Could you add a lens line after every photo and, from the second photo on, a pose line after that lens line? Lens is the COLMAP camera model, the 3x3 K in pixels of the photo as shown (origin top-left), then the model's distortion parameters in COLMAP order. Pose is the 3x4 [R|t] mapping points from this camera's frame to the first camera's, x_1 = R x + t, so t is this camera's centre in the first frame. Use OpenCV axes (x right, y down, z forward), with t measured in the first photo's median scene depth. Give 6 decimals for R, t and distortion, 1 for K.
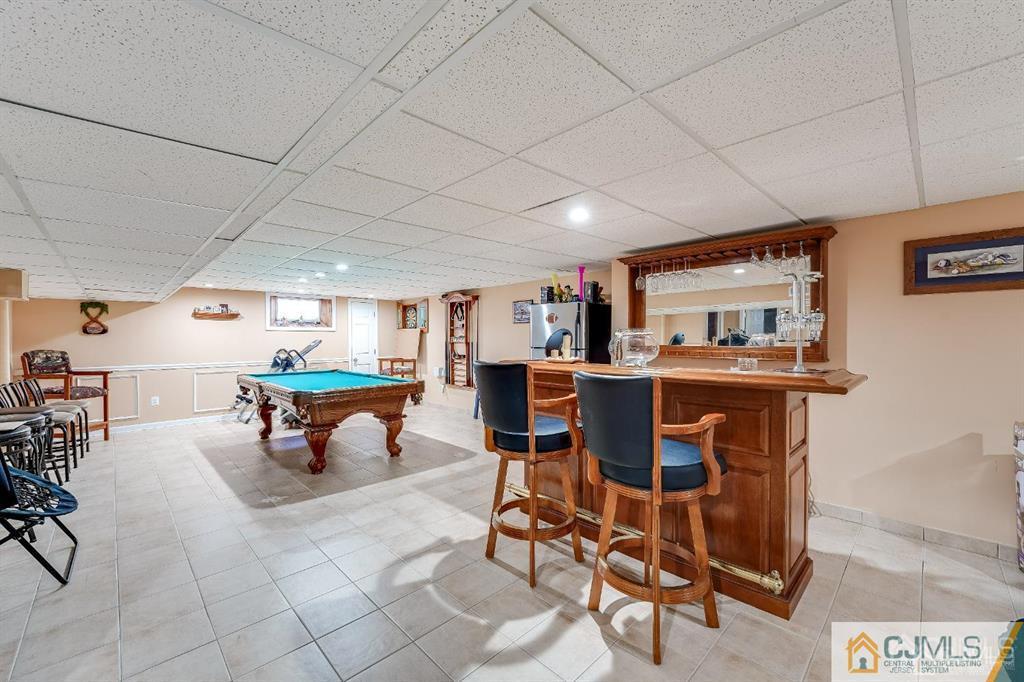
lens RADIAL K [[413.4, 0, 510.6], [0, 413.4, 328.9], [0, 0, 1]] dist [-0.000614, -0.000024]
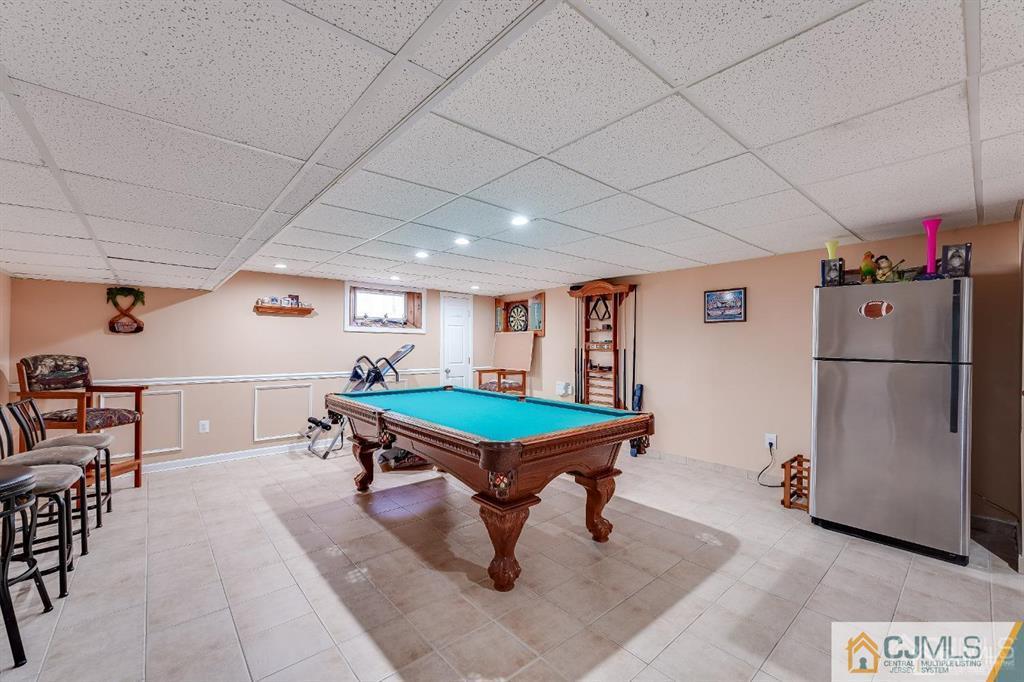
lens RADIAL K [[415.4, 0, 521.0], [0, 415.4, 330.2], [0, 0, 1]] dist [-0.005912, -0.000141]
pose [[0.999207, 0.006999, -0.039196, -0.302061], [-0.007658, 0.999831, -0.016685, 0.014264], [0.039072, 0.016972, 0.999092, 0.319463]]
